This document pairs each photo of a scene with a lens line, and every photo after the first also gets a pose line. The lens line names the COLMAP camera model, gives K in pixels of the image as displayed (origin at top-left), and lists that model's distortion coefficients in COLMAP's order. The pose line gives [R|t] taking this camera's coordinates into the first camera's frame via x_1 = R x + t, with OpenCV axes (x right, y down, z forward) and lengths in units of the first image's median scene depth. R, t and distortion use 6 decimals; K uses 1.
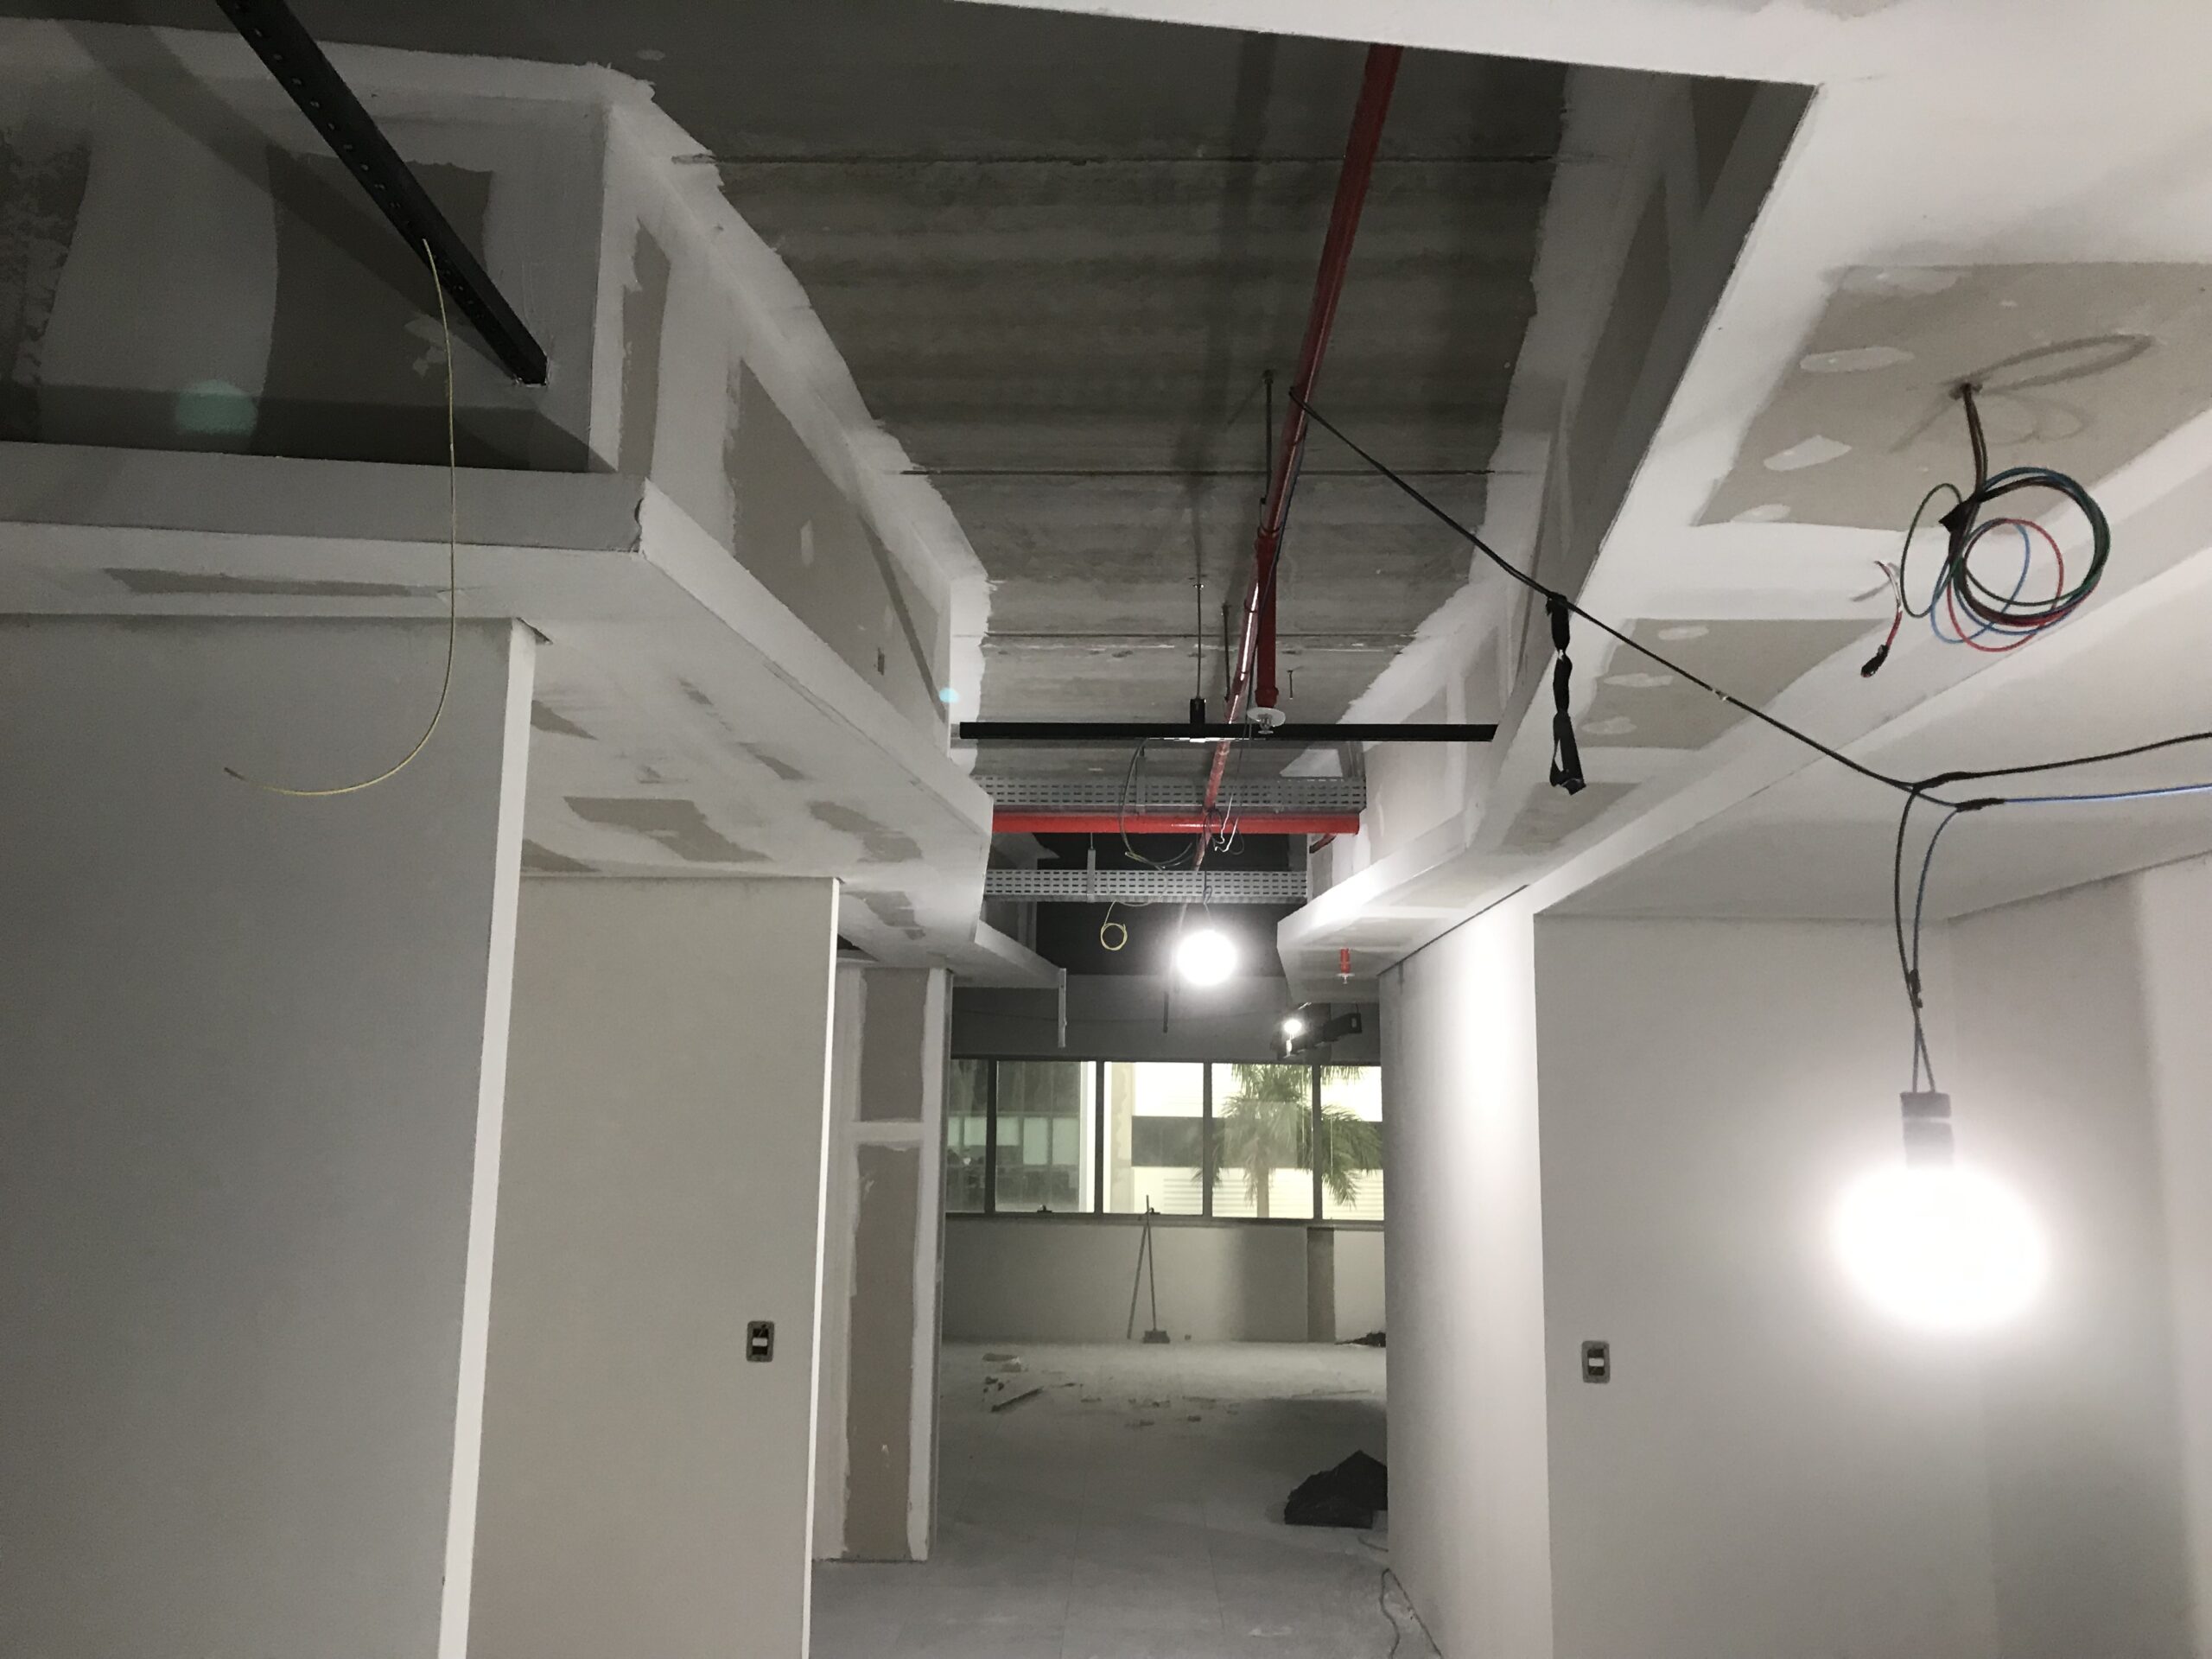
lens RADIAL K [[1804.6, 0, 1106.0], [0, 1804.6, 829.5], [0, 0, 1]] dist [0.012248, 0.018739]
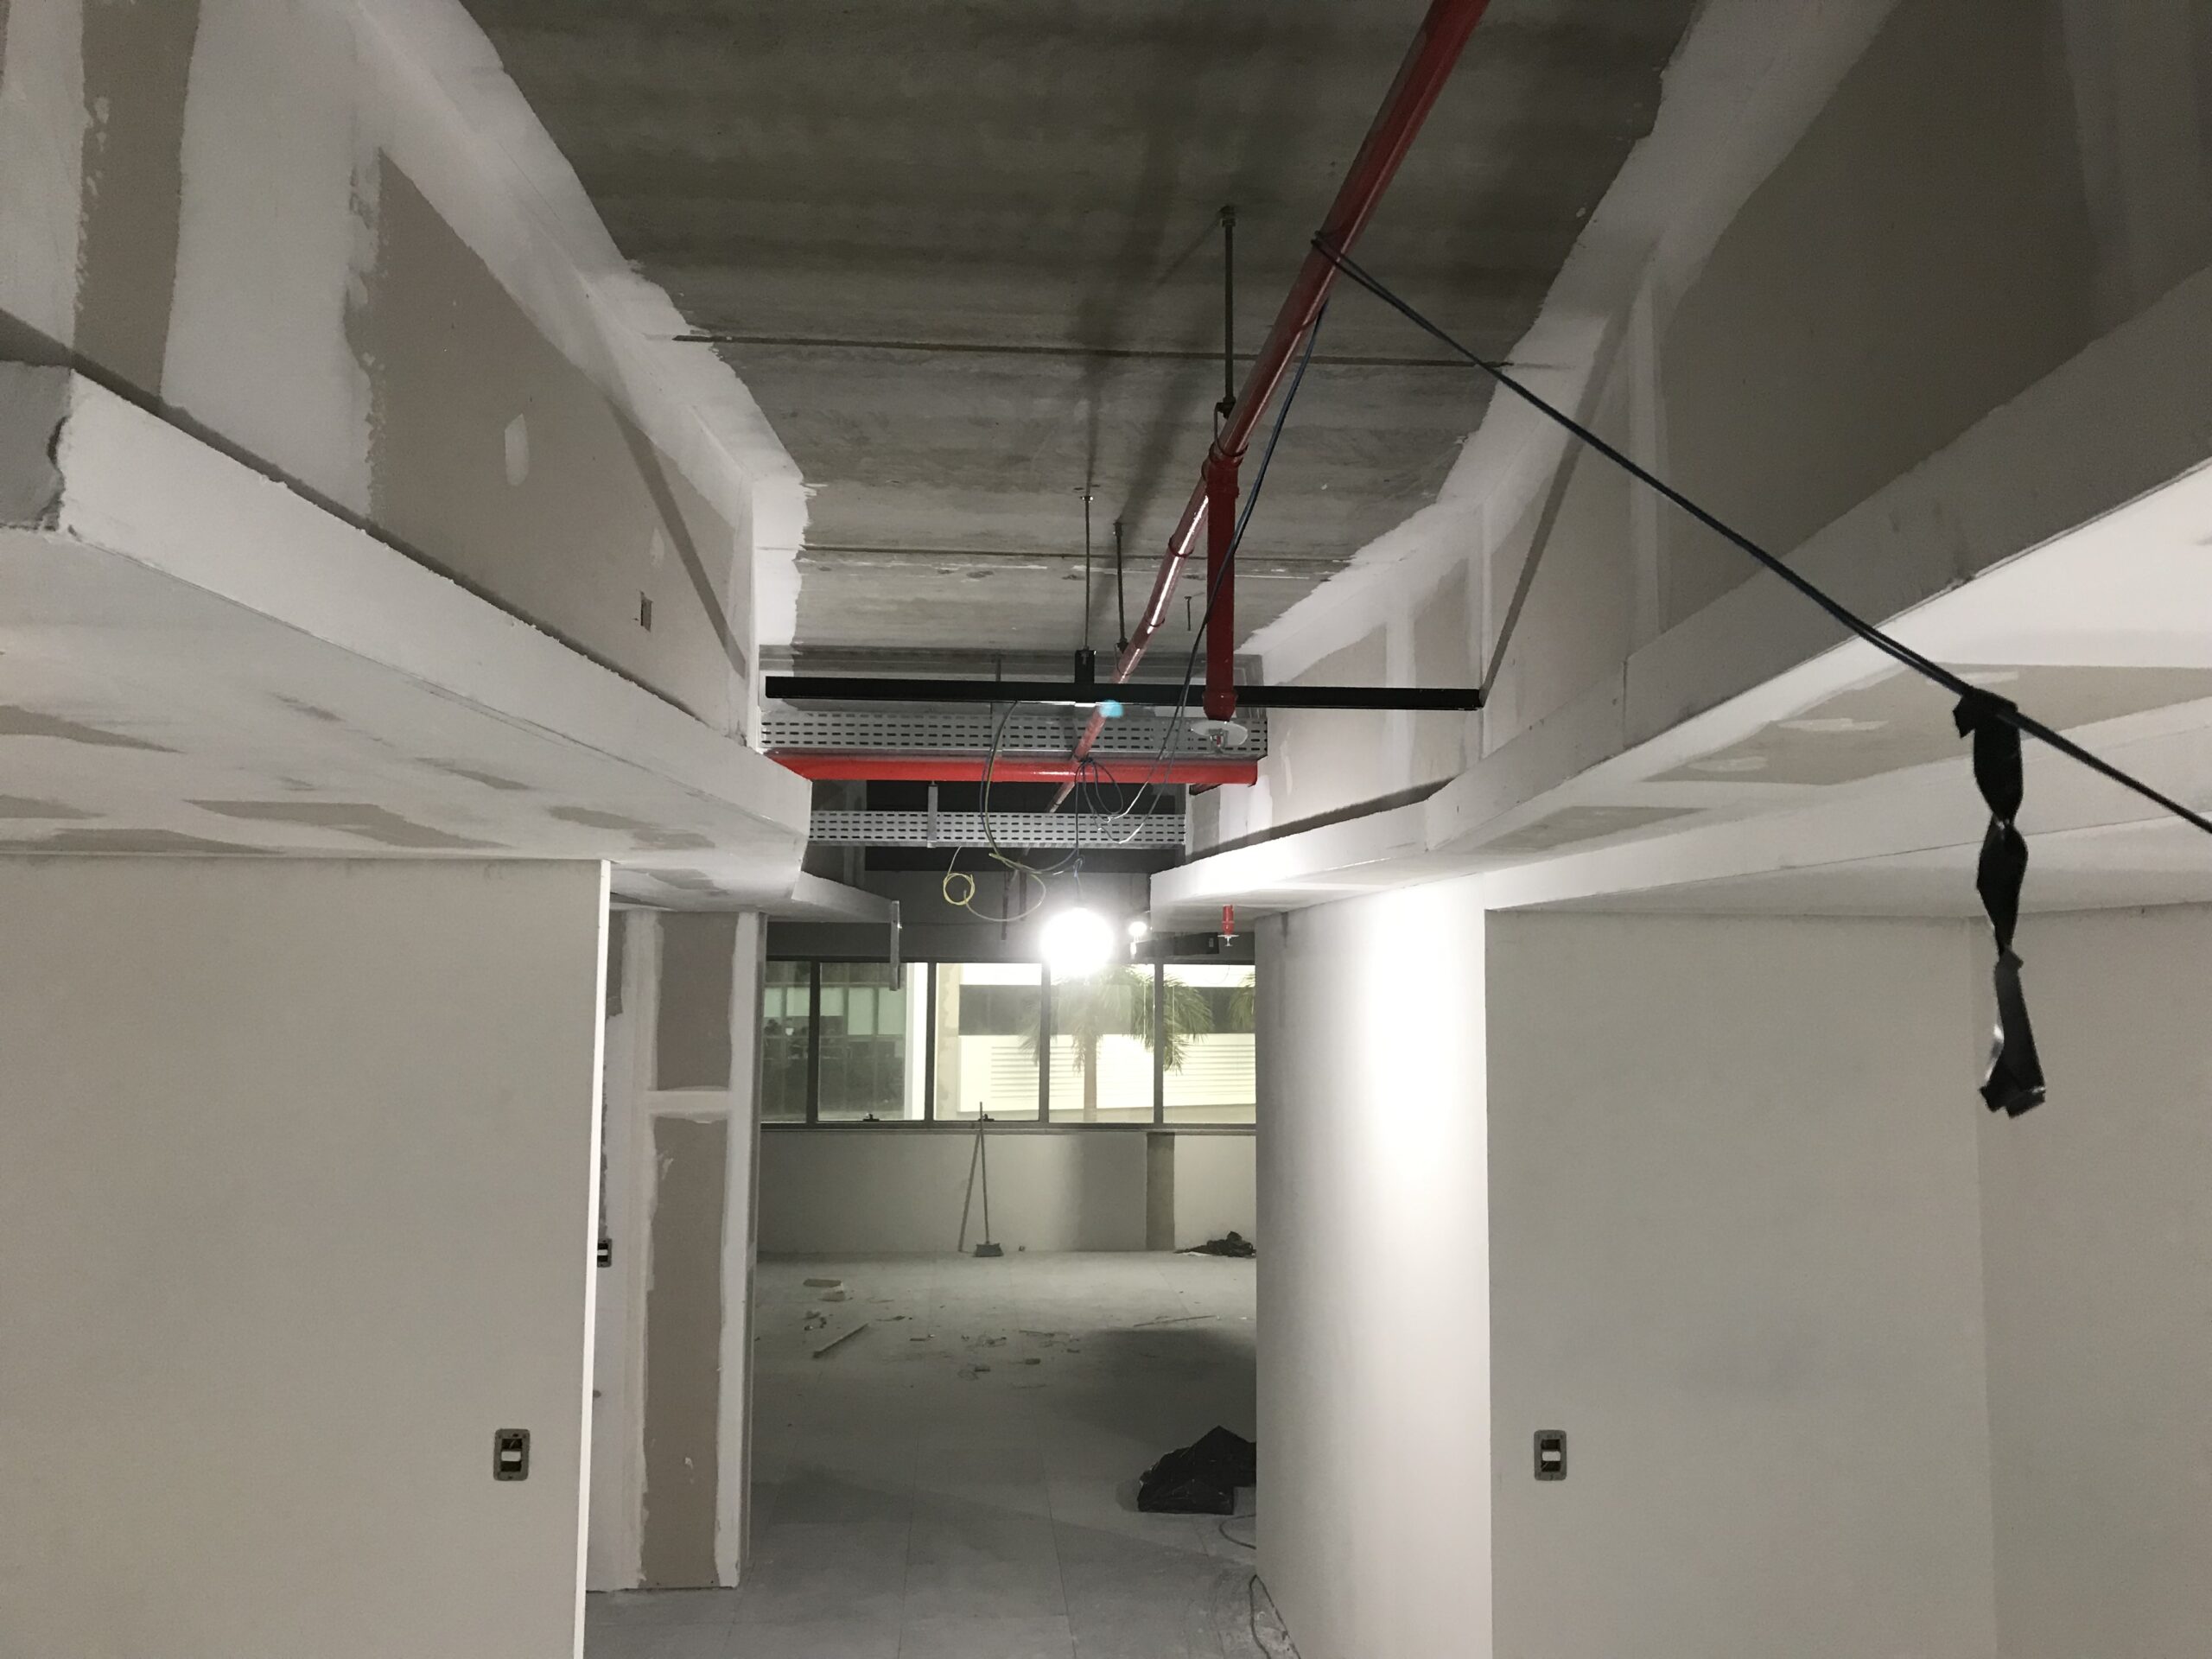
lens RADIAL K [[1817.2, 0, 1124.1], [0, 1817.2, 825.6], [0, 0, 1]] dist [0.003461, -0.073949]
pose [[0.994463, 0.005293, 0.104950, -0.010422], [-0.013139, 0.997157, 0.074203, -0.047588], [-0.104259, -0.075171, 0.991705, 0.203243]]
